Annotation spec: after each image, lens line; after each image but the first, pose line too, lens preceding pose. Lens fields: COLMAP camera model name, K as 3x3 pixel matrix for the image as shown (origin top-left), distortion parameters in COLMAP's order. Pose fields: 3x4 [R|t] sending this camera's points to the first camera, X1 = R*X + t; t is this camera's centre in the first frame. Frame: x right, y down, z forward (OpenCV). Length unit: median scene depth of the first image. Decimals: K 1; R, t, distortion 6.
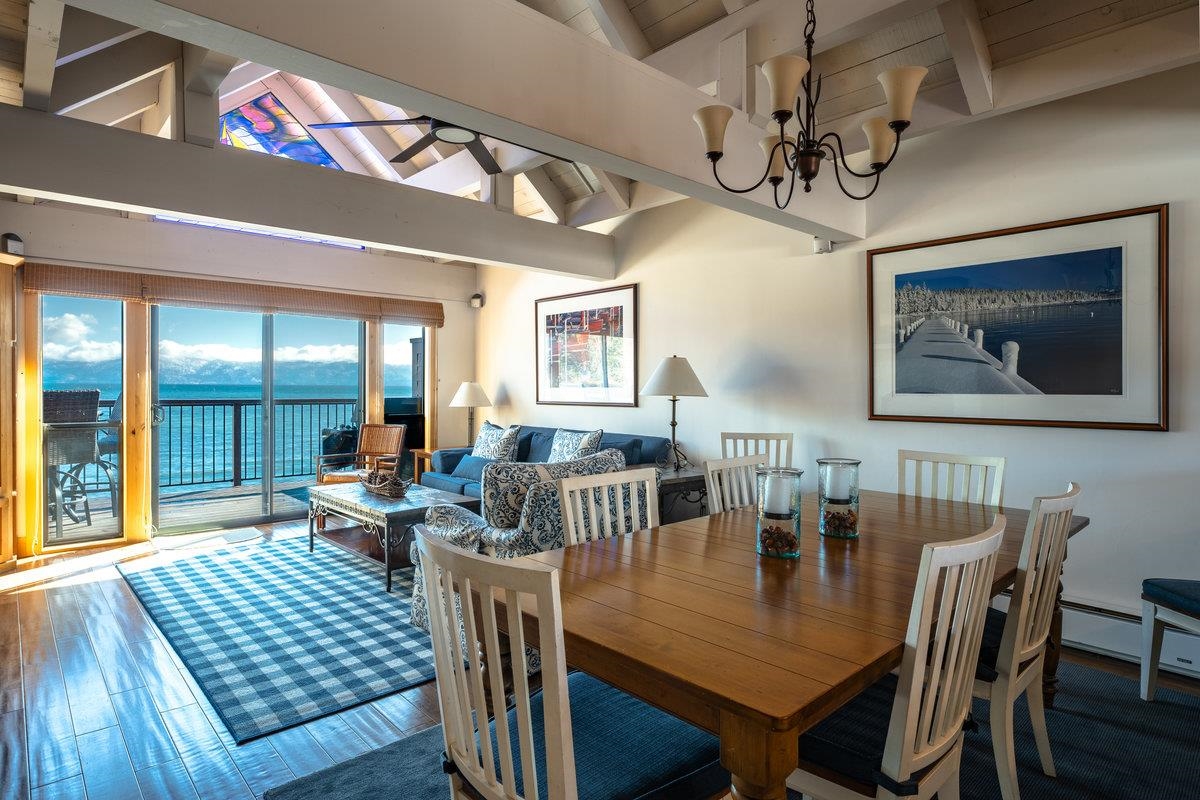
lens RADIAL K [[636.6, 0, 606.5], [0, 636.6, 381.1], [0, 0, 1]] dist [-0.000134, -0.001769]
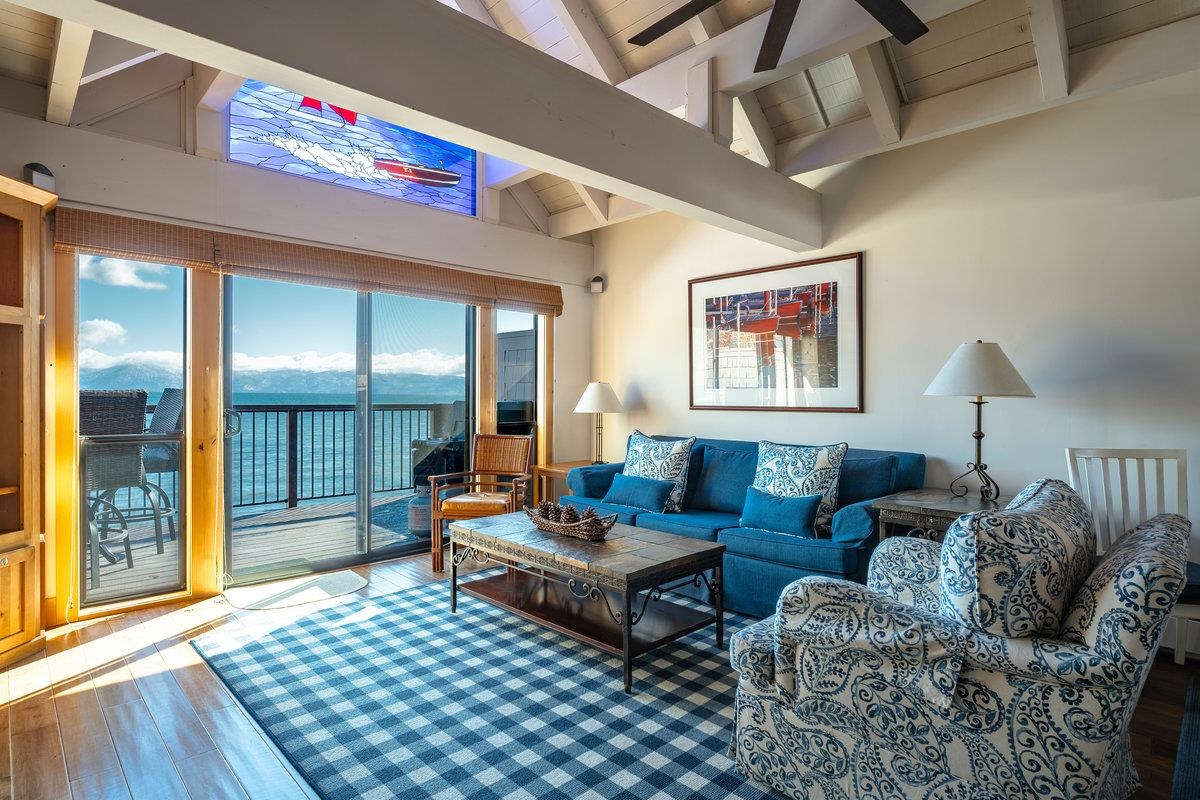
lens RADIAL K [[603.9, 0, 593.3], [0, 603.9, 389.1], [0, 0, 1]] dist [-0.004169, -0.002305]
pose [[0.999730, 0.000442, 0.023247, -0.303544], [-0.000408, 0.999999, -0.001458, 0.013756], [-0.023248, 0.001449, 0.999729, 0.290795]]
